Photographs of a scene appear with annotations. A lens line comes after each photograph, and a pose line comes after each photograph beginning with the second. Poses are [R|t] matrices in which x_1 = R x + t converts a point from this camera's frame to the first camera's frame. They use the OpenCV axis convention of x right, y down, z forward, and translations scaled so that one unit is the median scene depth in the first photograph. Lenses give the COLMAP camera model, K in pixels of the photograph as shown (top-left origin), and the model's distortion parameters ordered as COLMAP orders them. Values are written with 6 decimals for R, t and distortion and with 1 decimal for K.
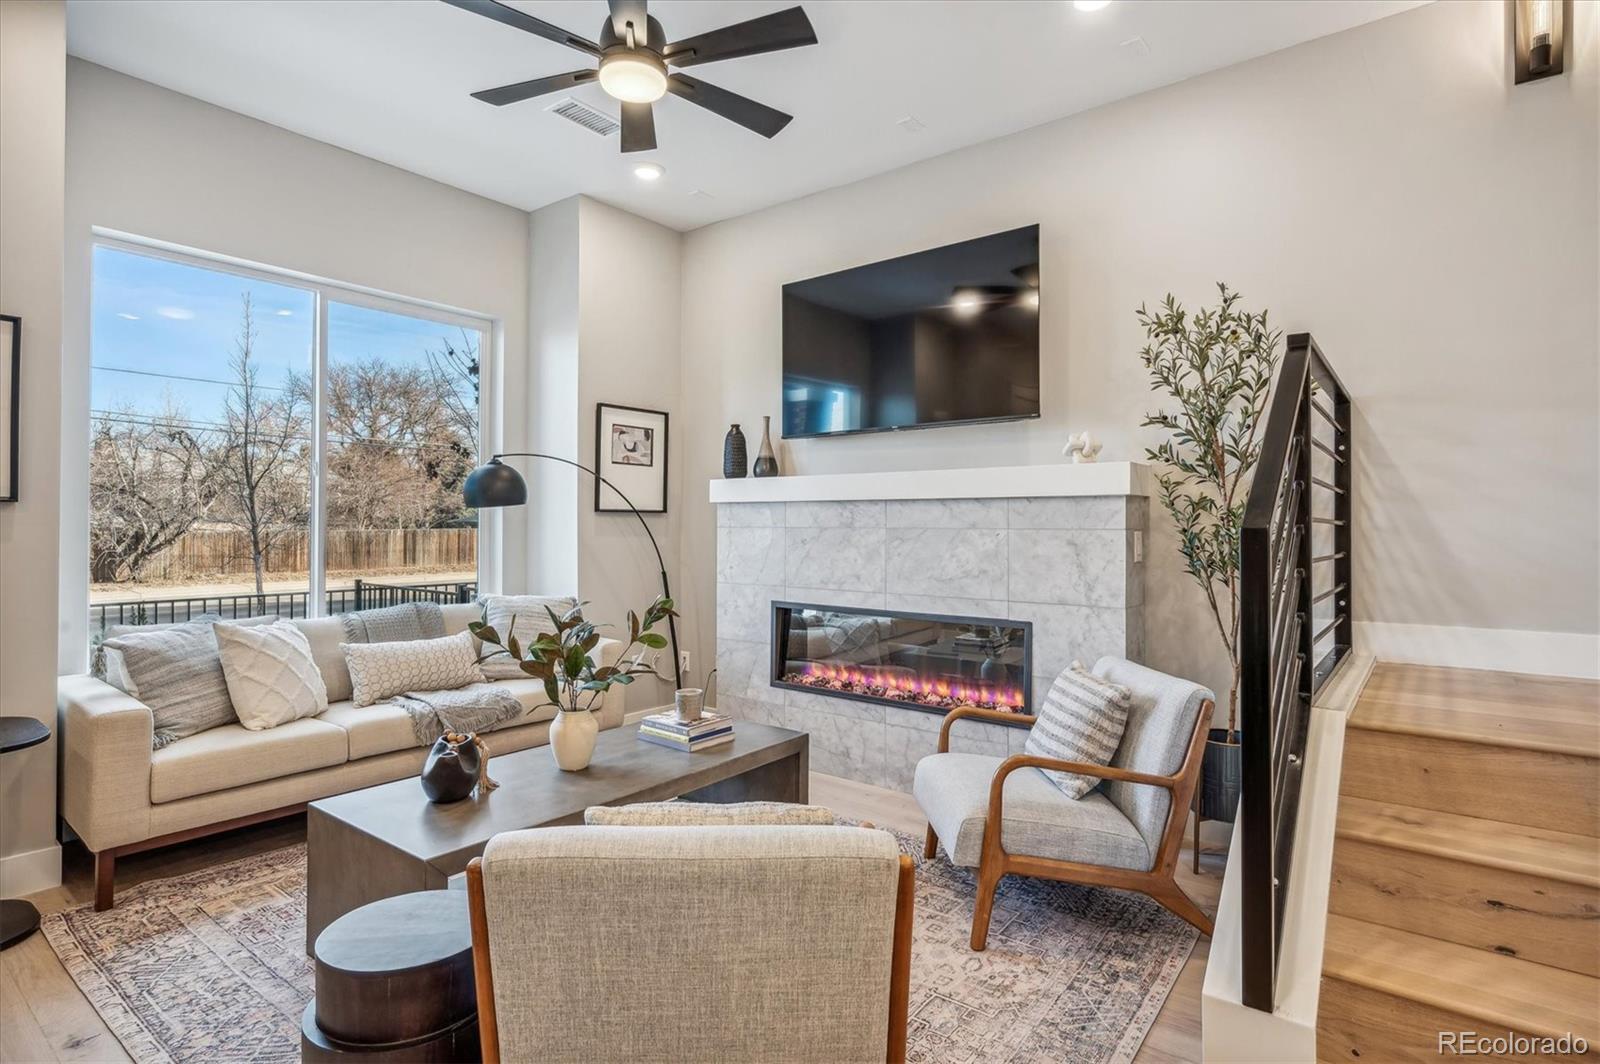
lens RADIAL K [[811.4, 0, 804.1], [0, 811.4, 519.9], [0, 0, 1]] dist [-0.003858, -0.001605]
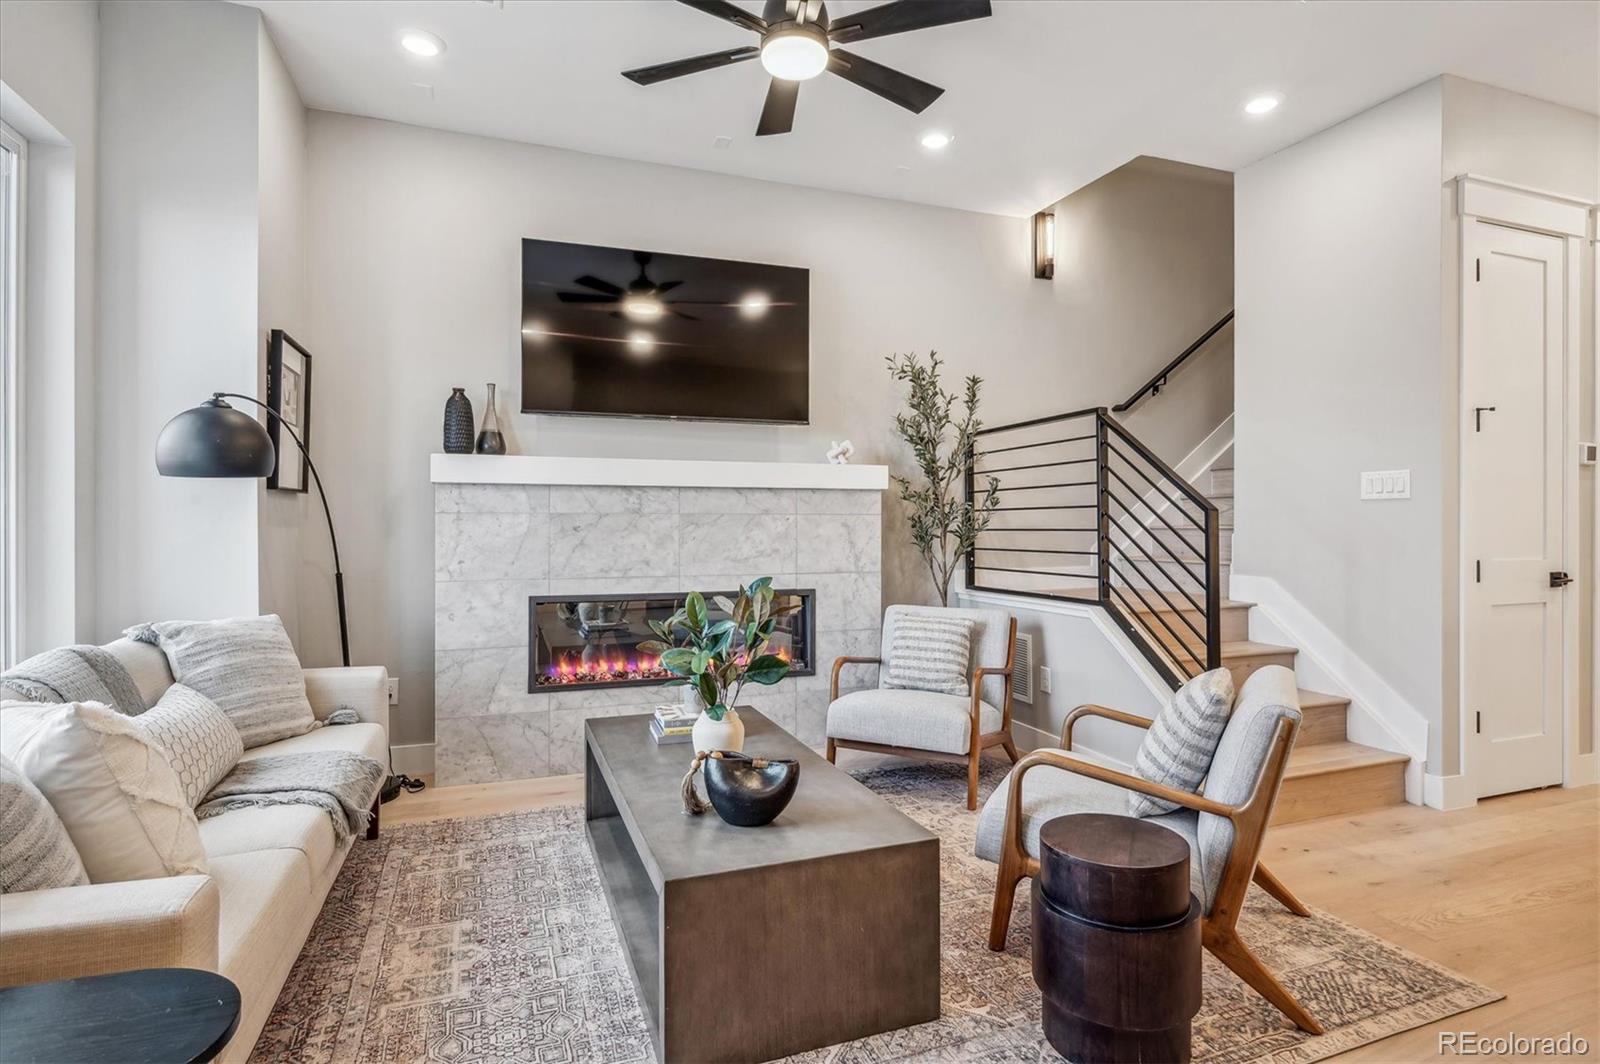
lens RADIAL K [[811.4, 0, 793.8], [0, 811.4, 522.3], [0, 0, 1]] dist [-0.003858, -0.001605]
pose [[0.530021, -0.002499, 0.847981, -0.704590], [-0.002895, 0.999984, 0.004757, 0.015428], [-0.847980, -0.004976, 0.530005, 0.321234]]
